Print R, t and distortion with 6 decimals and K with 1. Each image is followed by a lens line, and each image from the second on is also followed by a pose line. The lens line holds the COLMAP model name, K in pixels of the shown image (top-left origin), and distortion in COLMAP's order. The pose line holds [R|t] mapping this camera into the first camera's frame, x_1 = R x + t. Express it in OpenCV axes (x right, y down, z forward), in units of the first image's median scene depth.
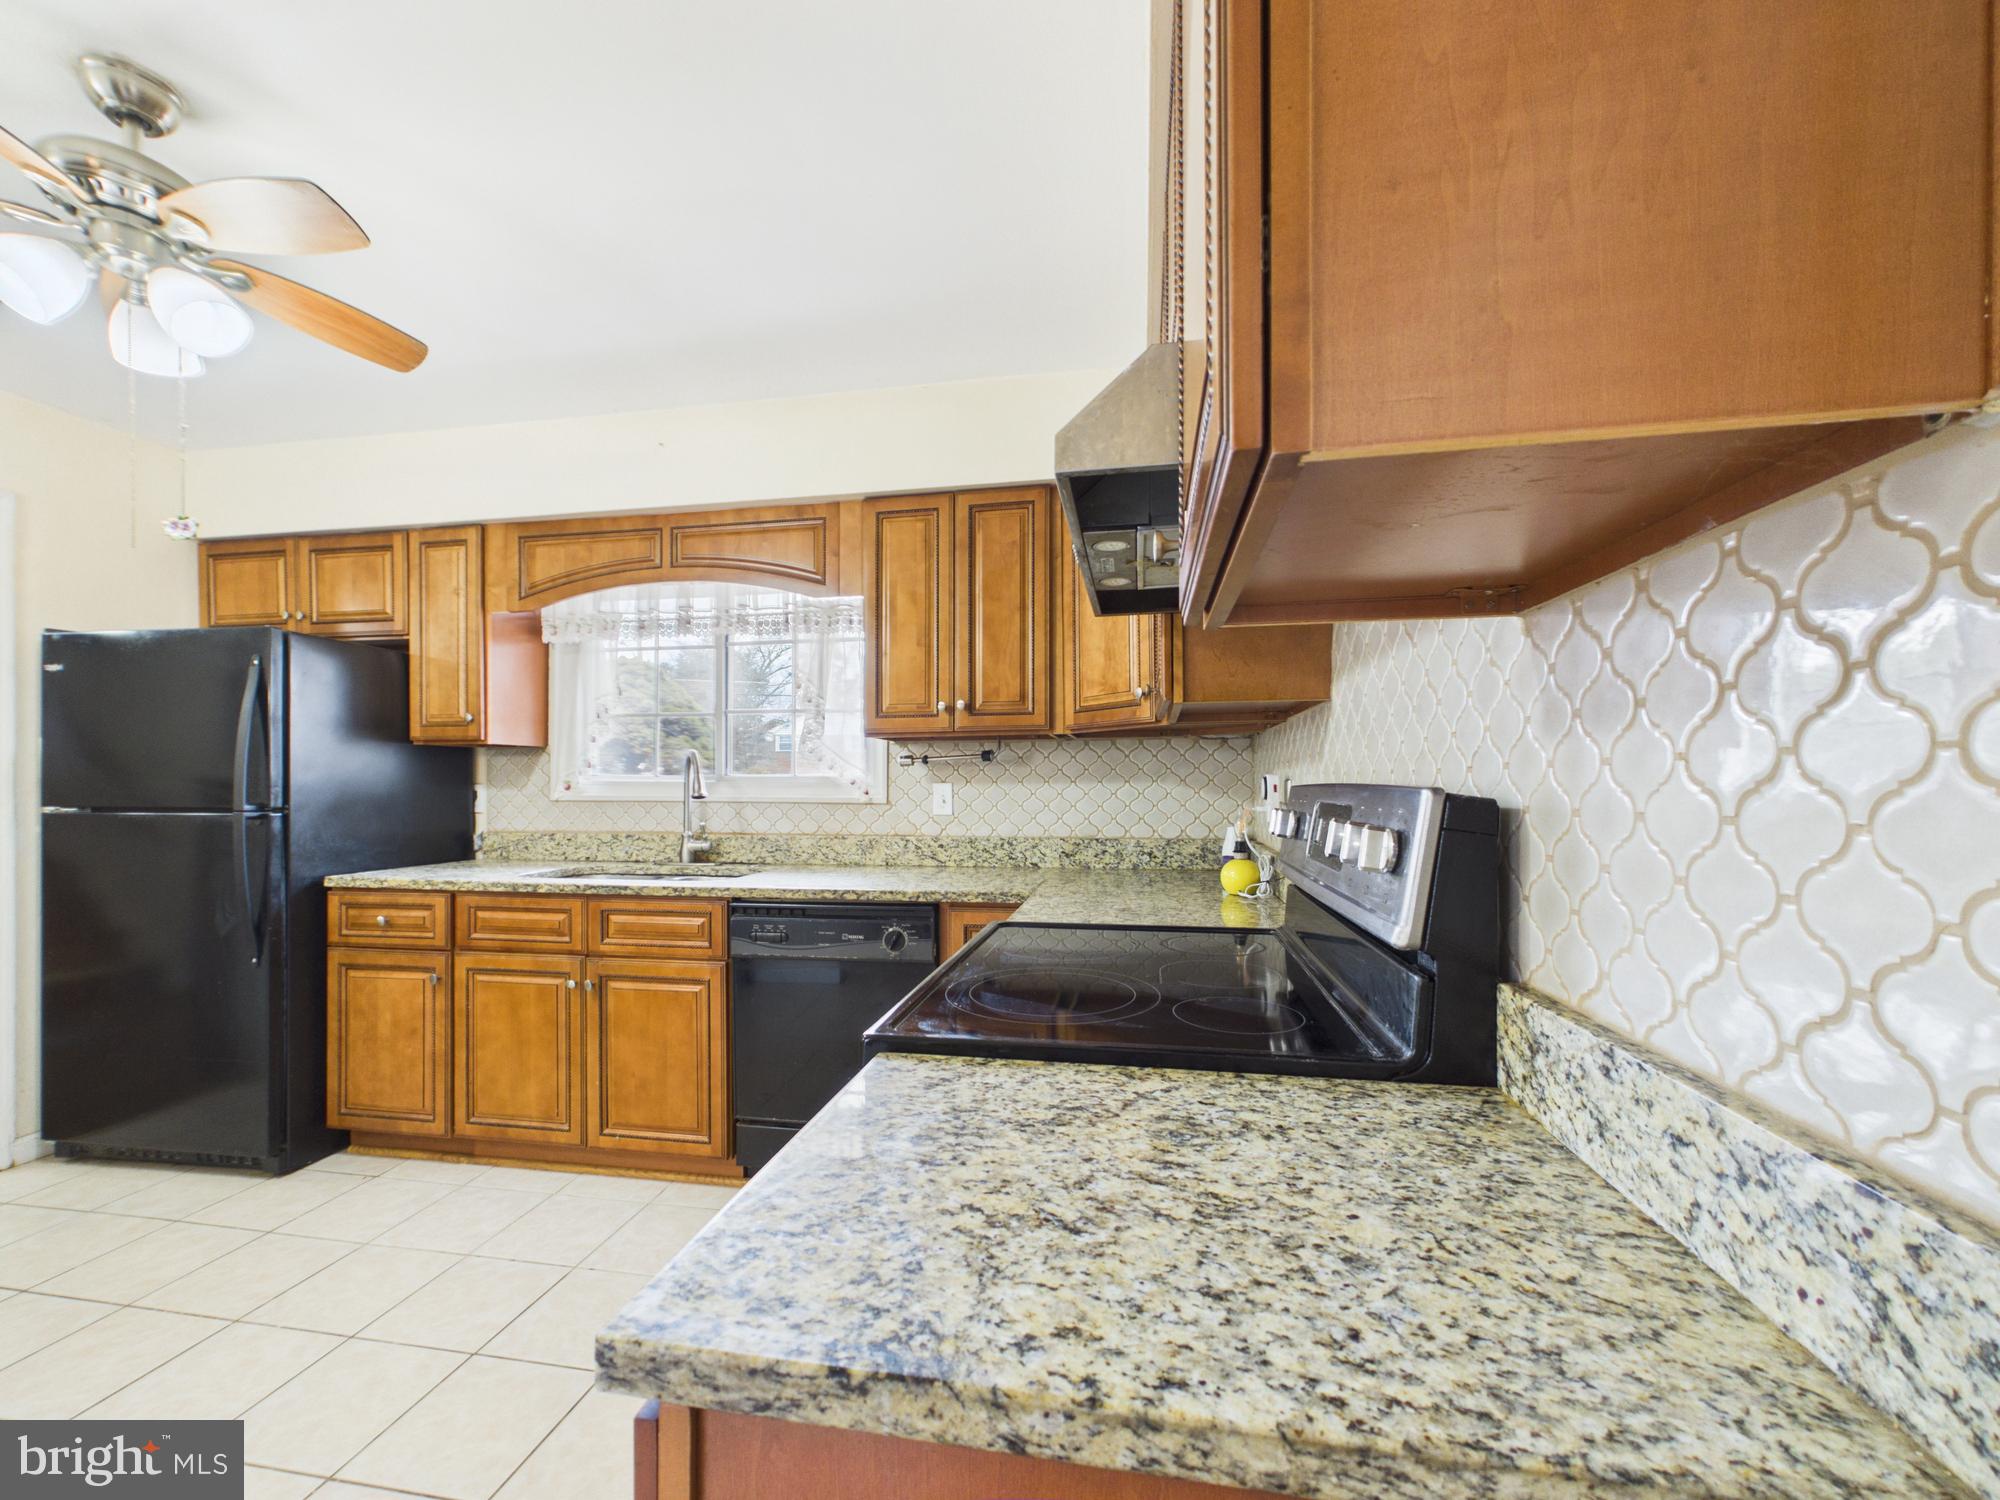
lens RADIAL K [[800.8, 0, 999.7], [0, 800.8, 785.8], [0, 0, 1]] dist [0.000569, -0.000007]
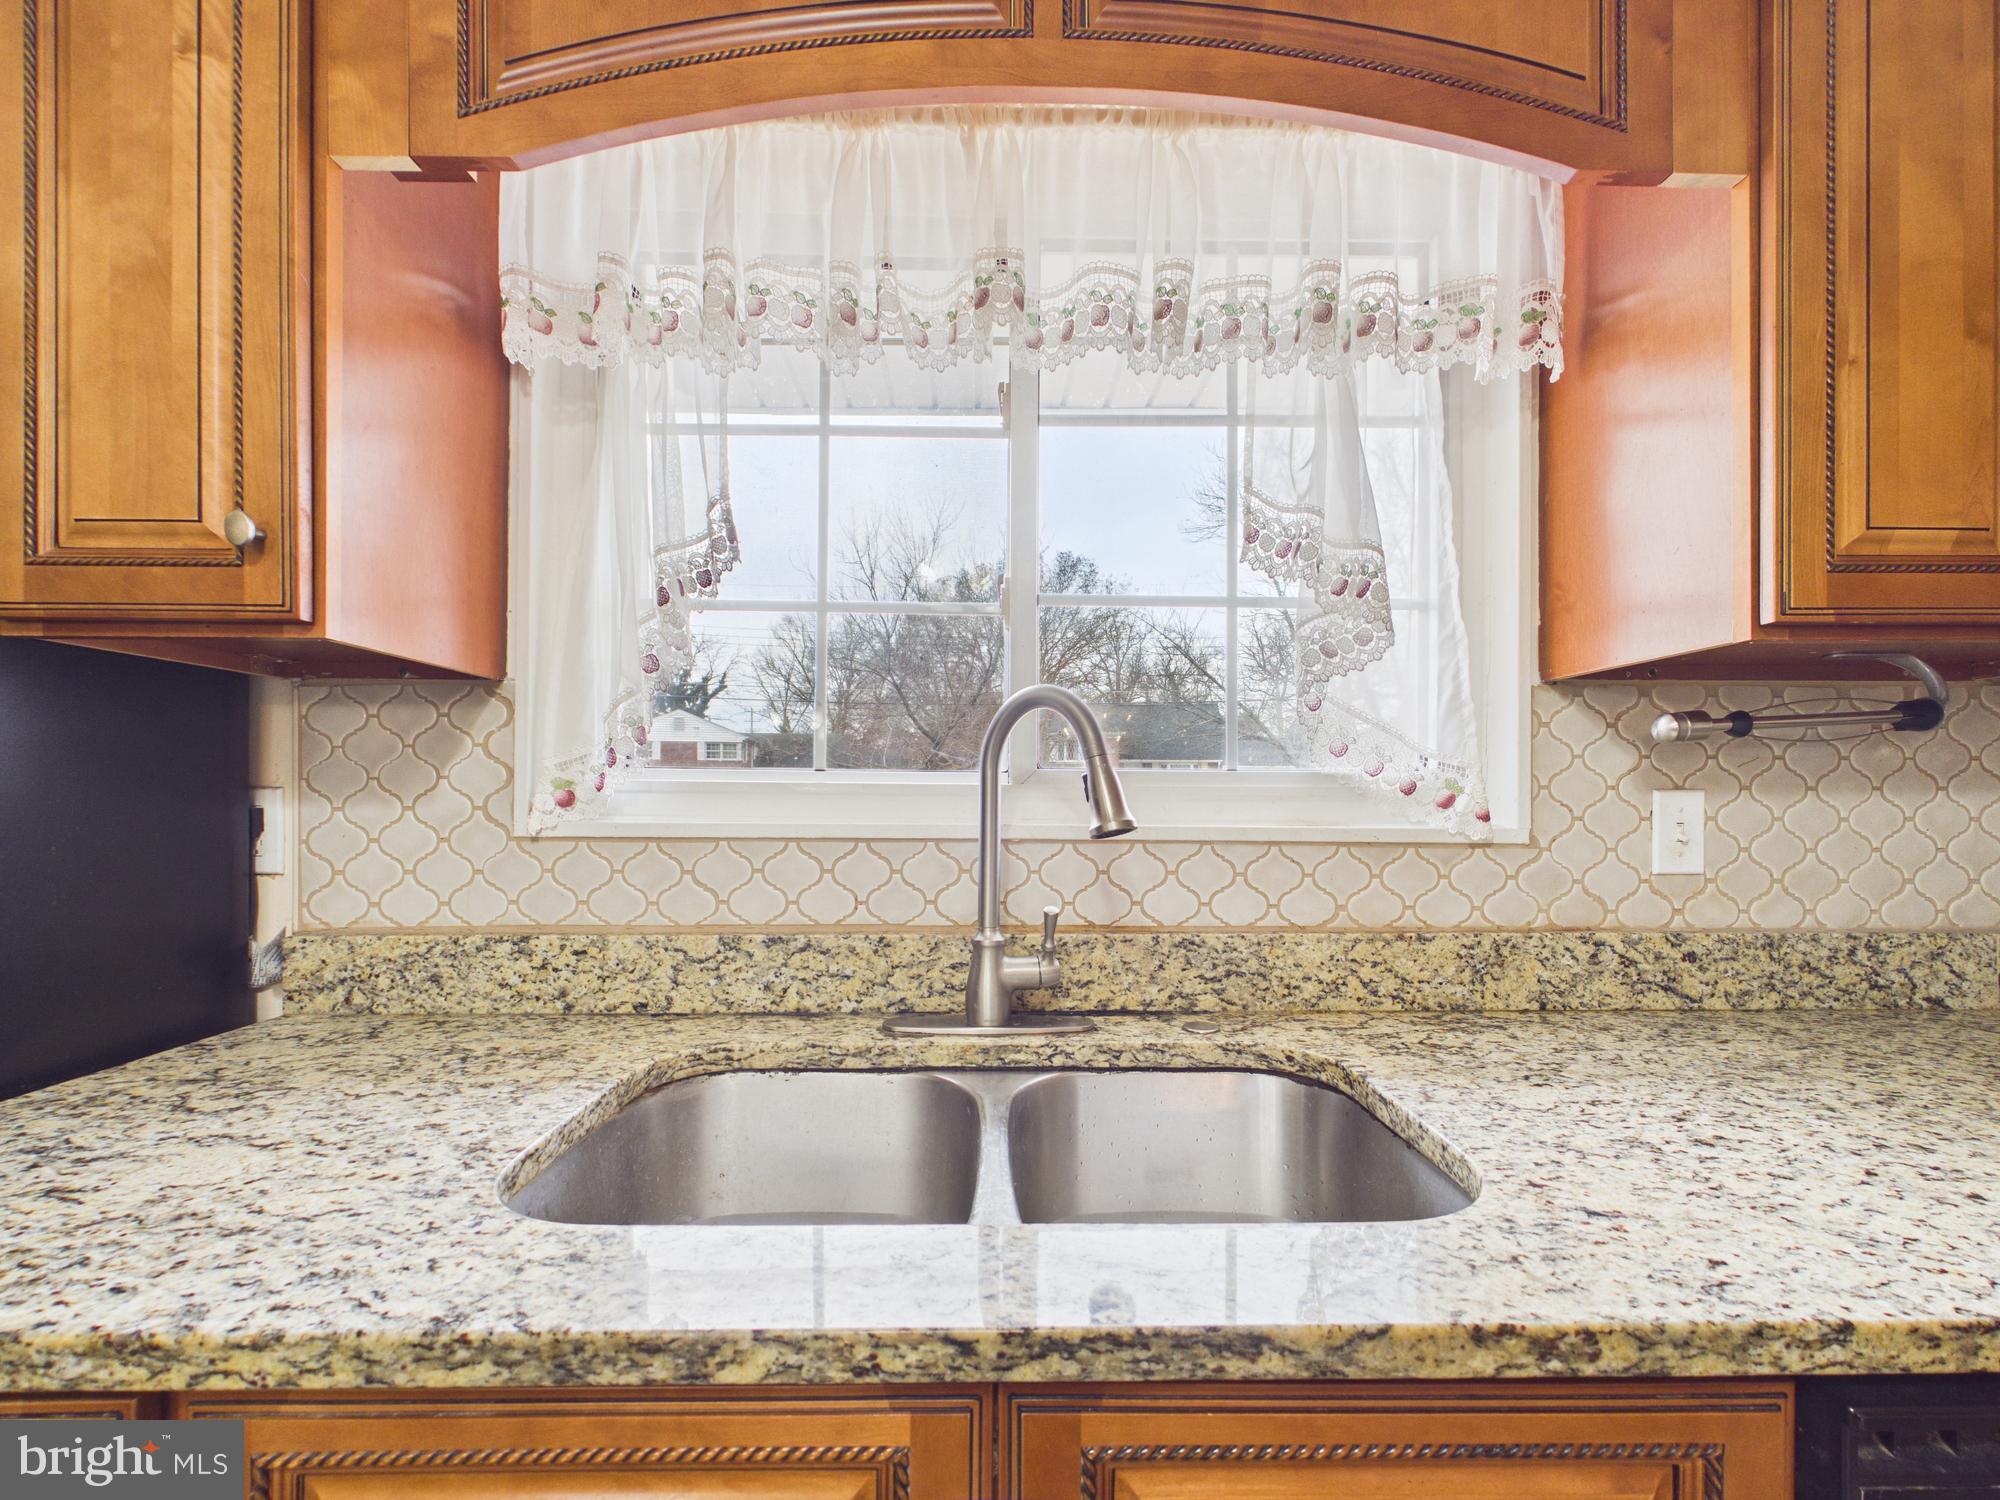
lens RADIAL K [[799.5, 0, 999.9], [0, 799.5, 798.4], [0, 0, 1]] dist [0.001320, 0.000239]
pose [[0.981609, 0.003018, 0.190880, -0.514929], [-0.003045, 0.999995, -0.000151, 0.001380], [-0.190880, -0.000433, 0.981613, 0.762576]]
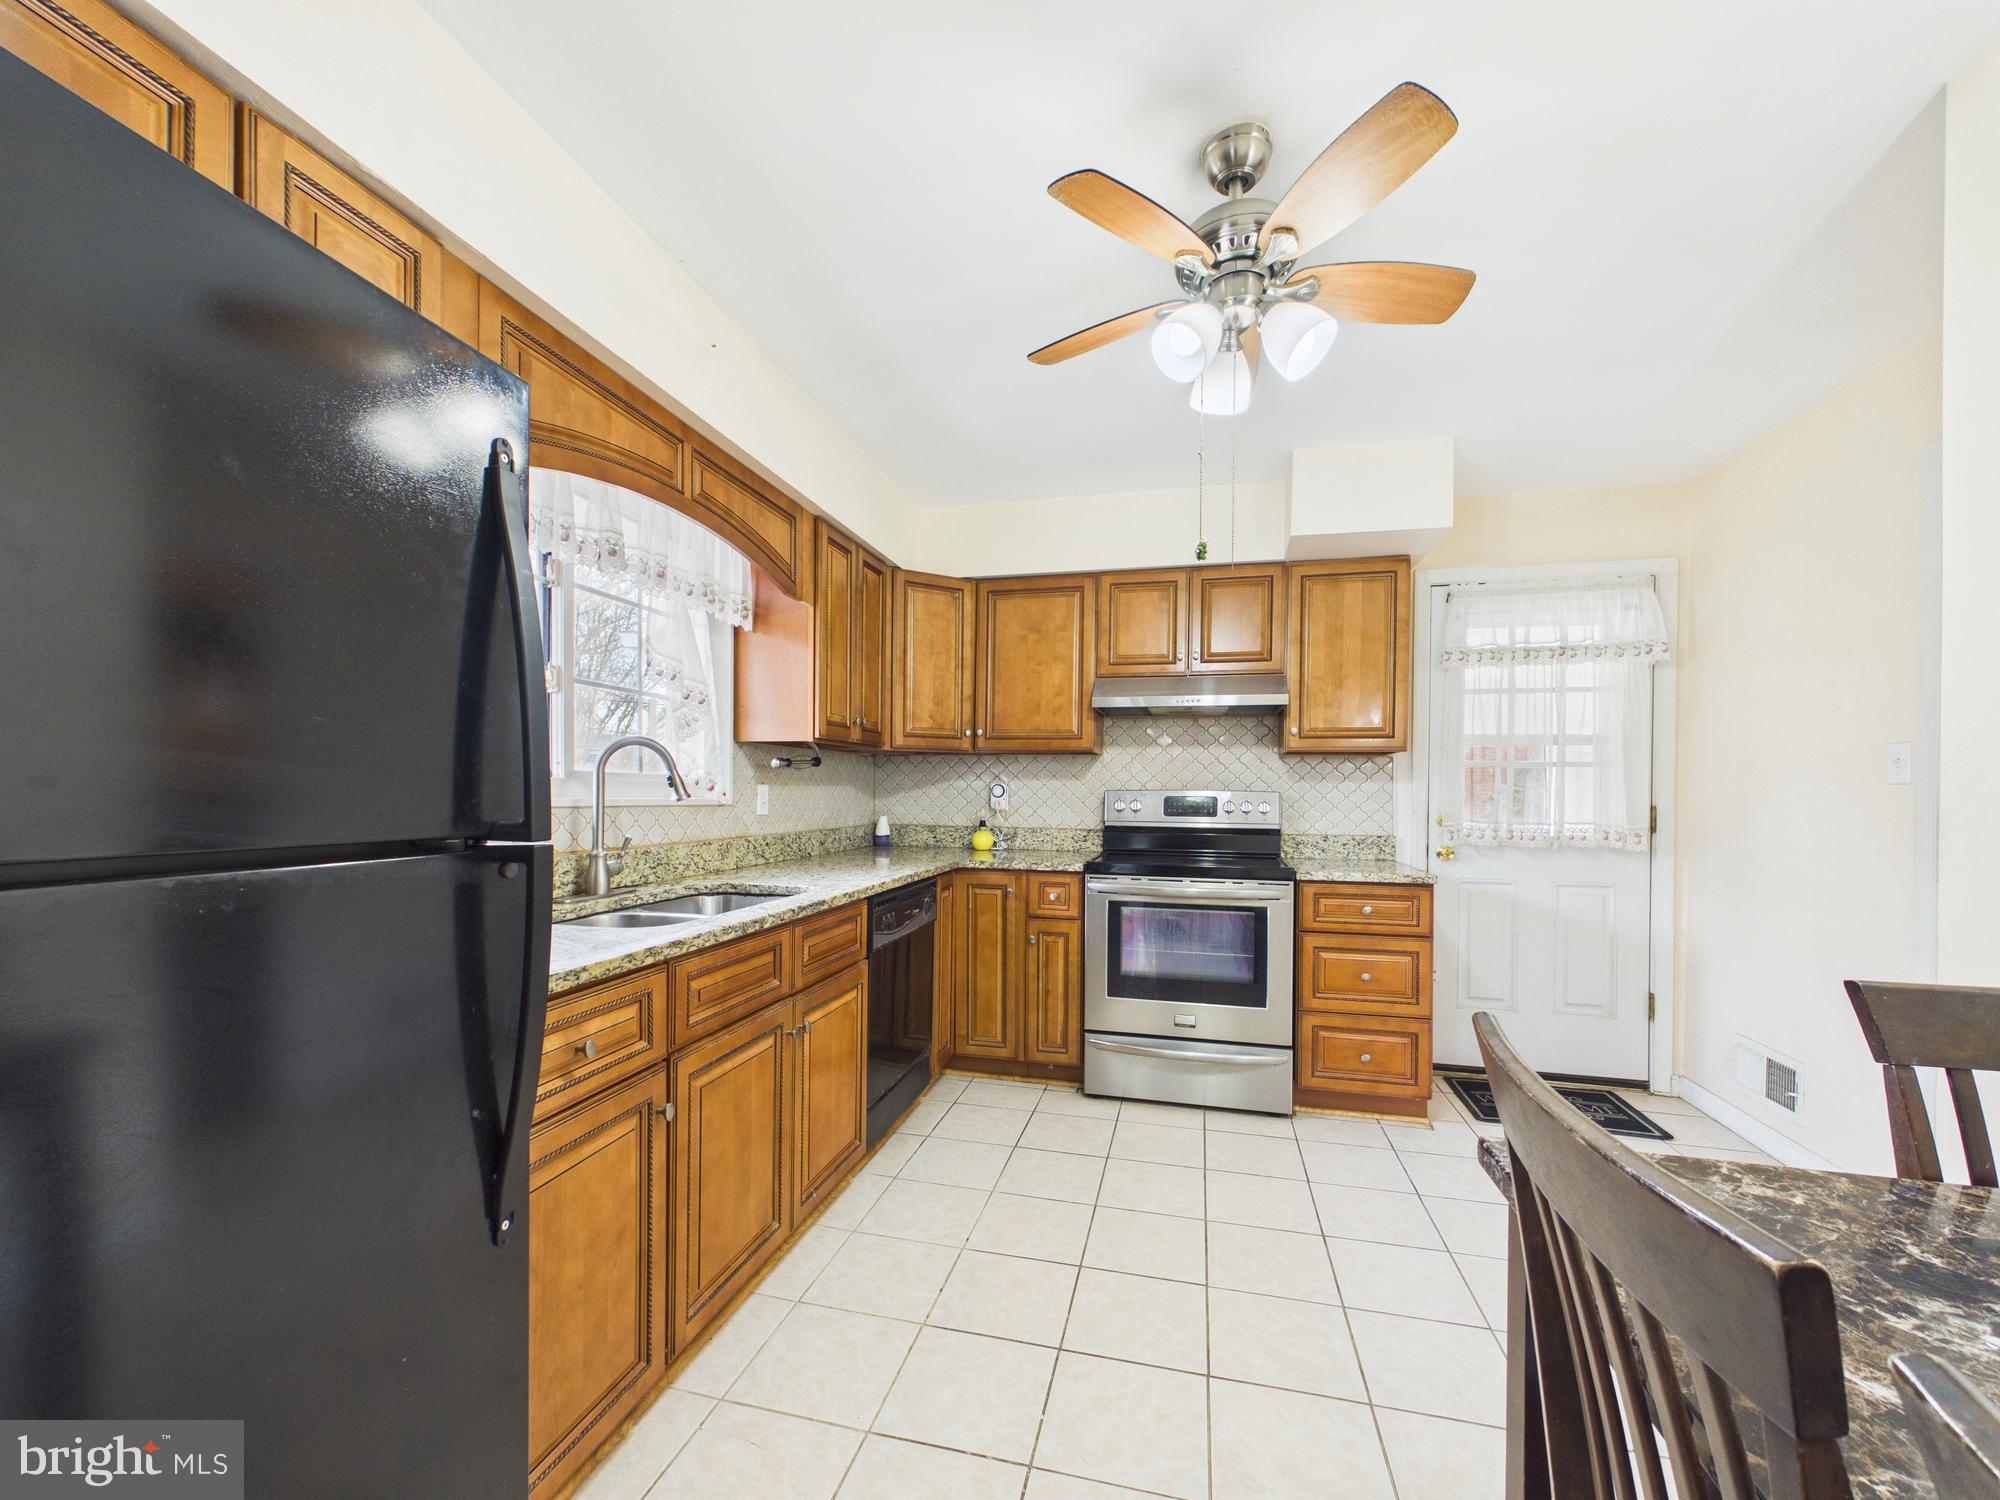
lens RADIAL K [[806.5, 0, 998.4], [0, 806.5, 794.7], [0, 0, 1]] dist [-0.000390, 0.000010]
pose [[0.068863, -0.002392, 0.997623, -1.223628], [-0.006840, 0.999972, 0.002870, 0.005587], [-0.997603, -0.007021, 0.068845, 0.689730]]
